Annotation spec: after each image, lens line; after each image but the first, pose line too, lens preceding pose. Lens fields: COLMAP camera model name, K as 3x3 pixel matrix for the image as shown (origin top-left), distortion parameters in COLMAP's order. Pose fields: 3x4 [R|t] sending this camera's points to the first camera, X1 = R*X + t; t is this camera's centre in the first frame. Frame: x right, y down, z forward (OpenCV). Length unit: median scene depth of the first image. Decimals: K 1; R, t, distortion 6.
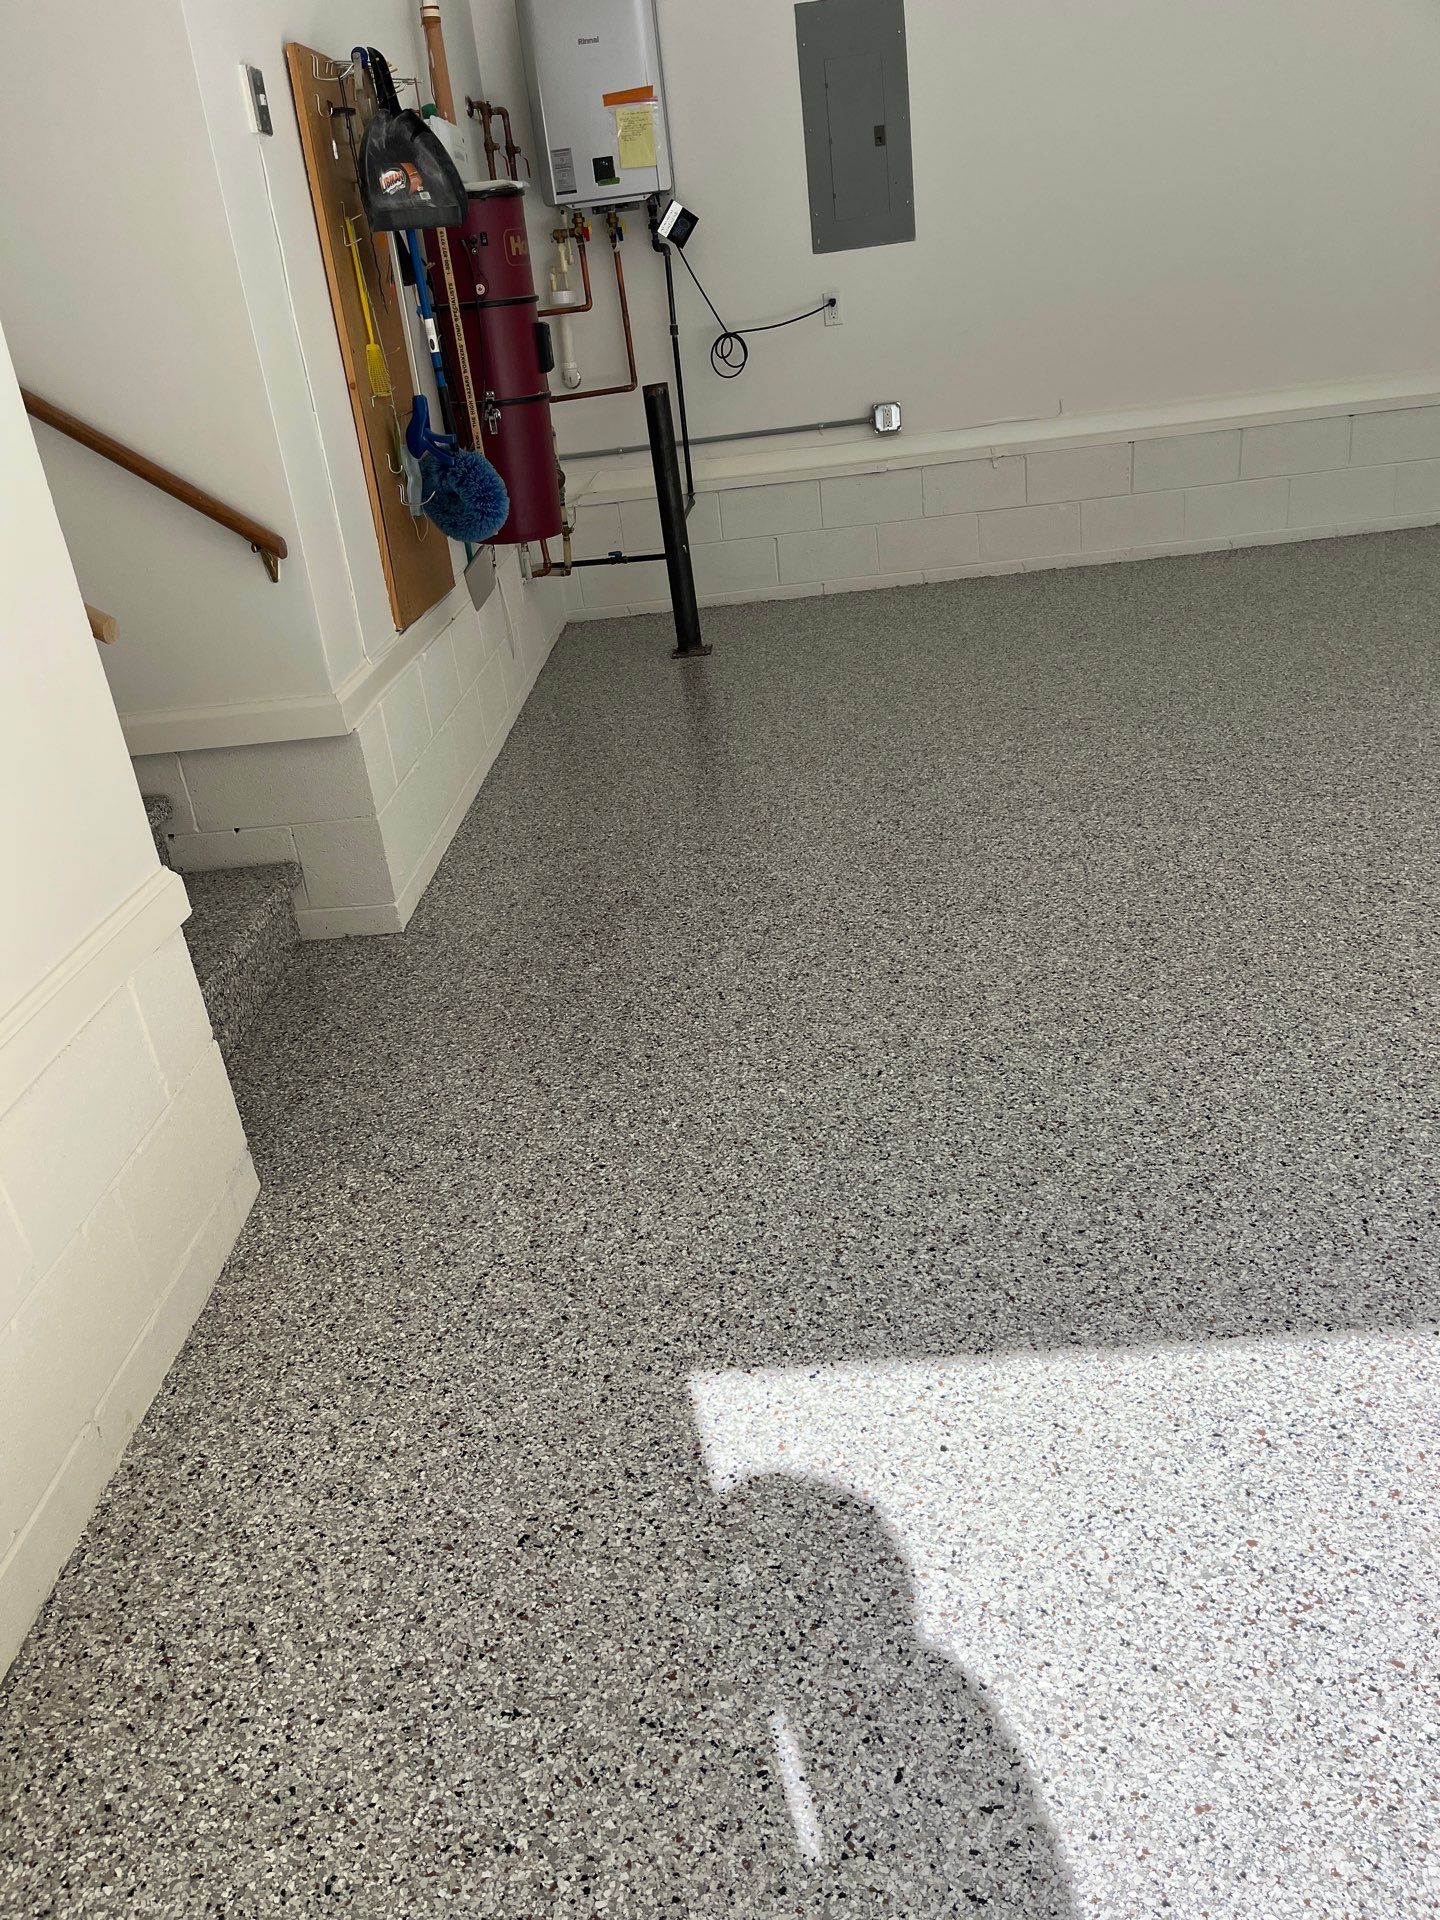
lens RADIAL K [[1454.4, 0, 701.8], [0, 1454.4, 977.1], [0, 0, 1]] dist [0.060745, -0.089636]
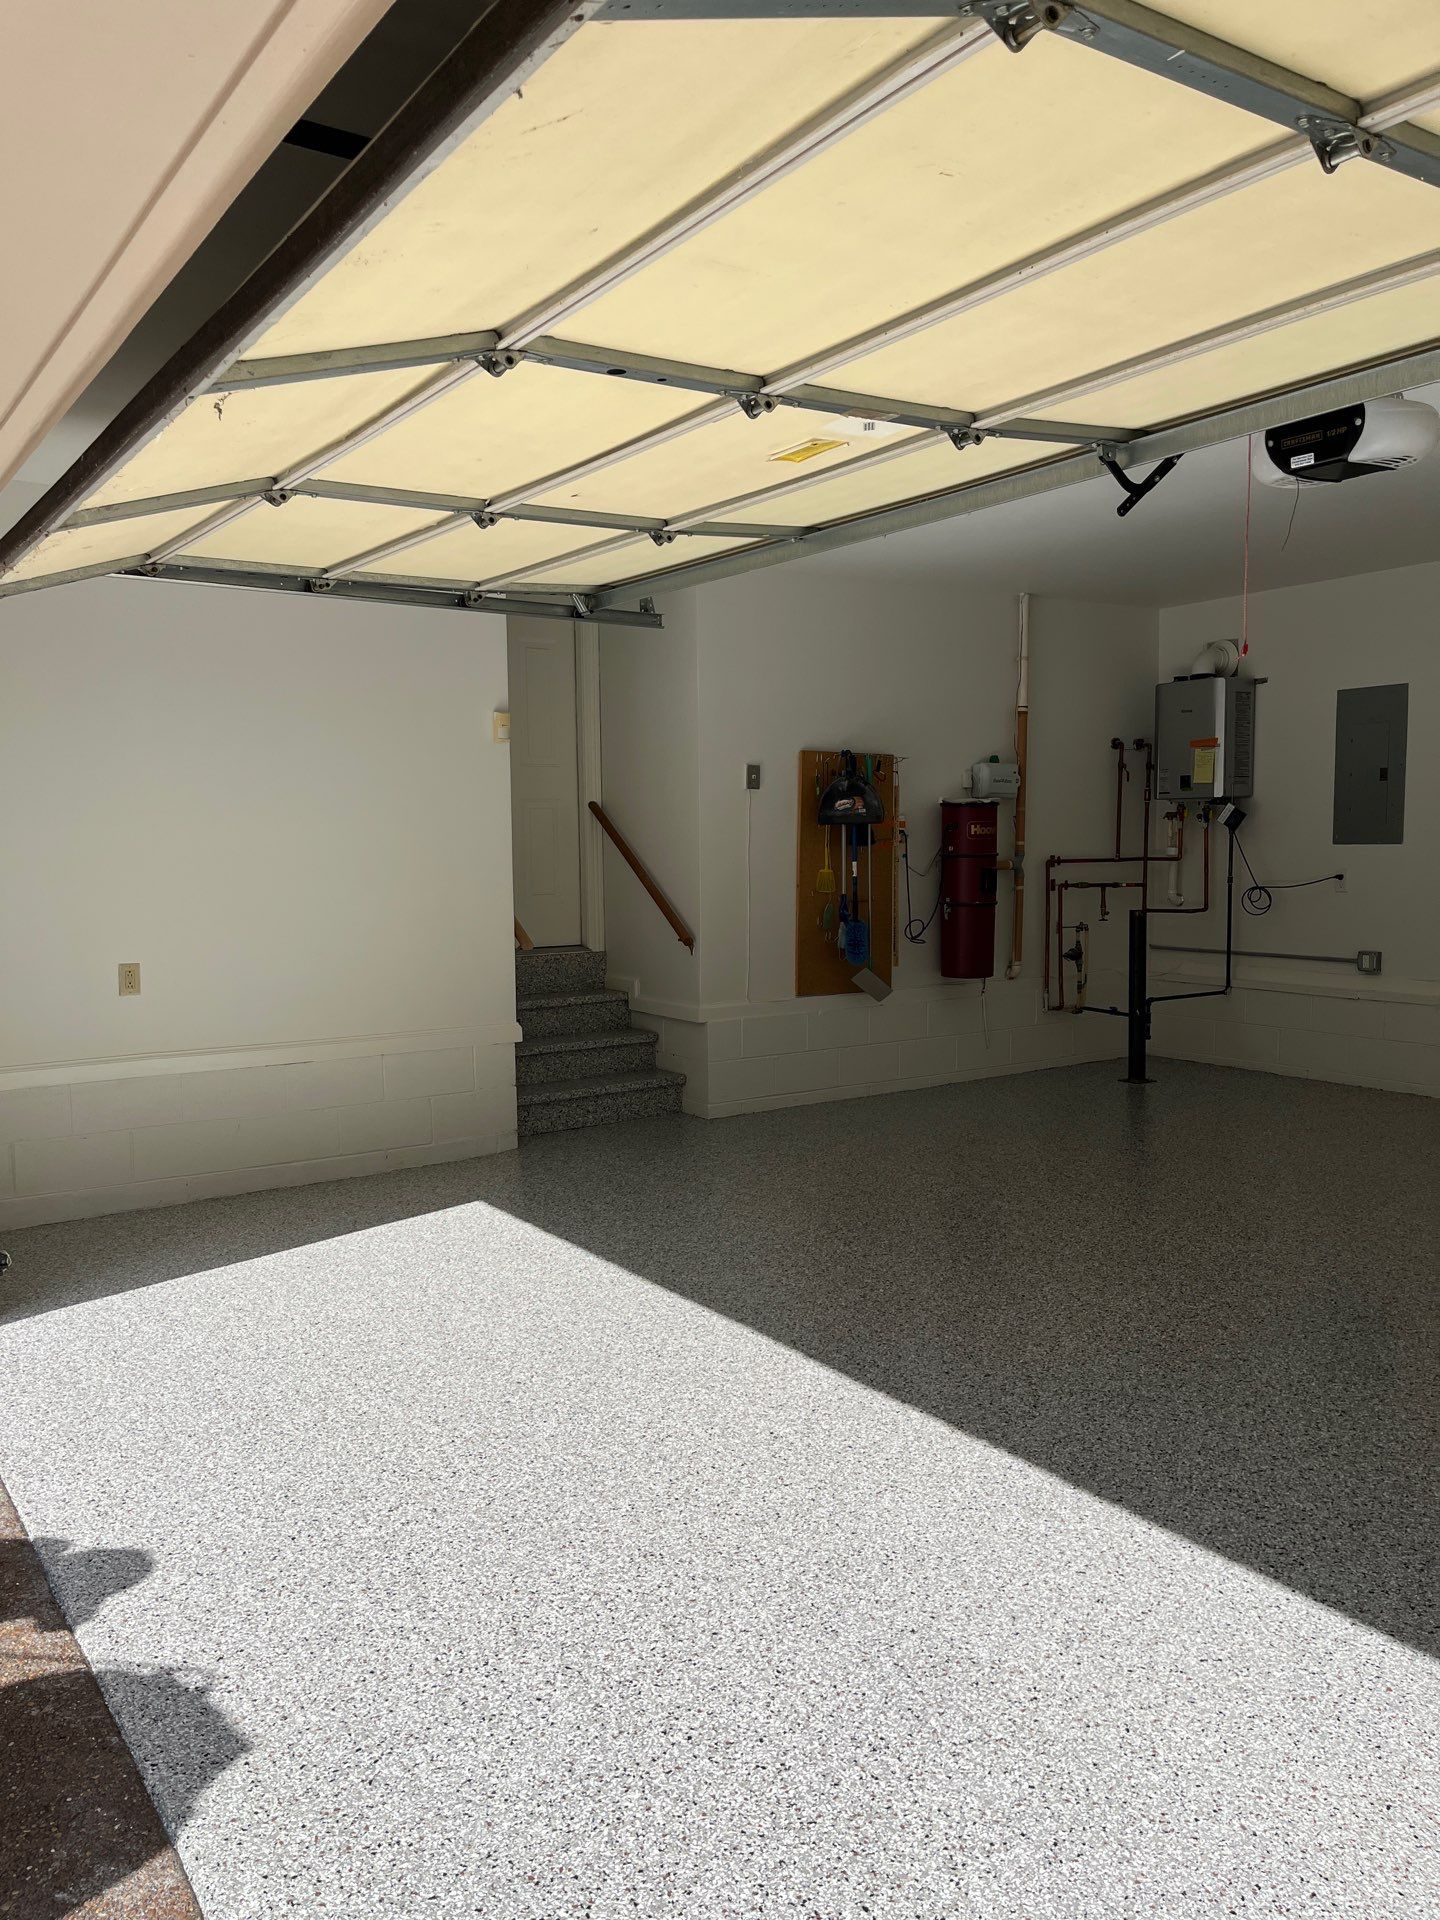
lens RADIAL K [[1454.4, 0, 702.0], [0, 1454.4, 954.5], [0, 0, 1]] dist [0.060745, -0.089636]
pose [[0.581098, 0.173861, -0.795045, 2.322057], [-0.397876, 0.912897, -0.091175, -0.087543], [0.709943, 0.369311, 0.599658, -0.599970]]
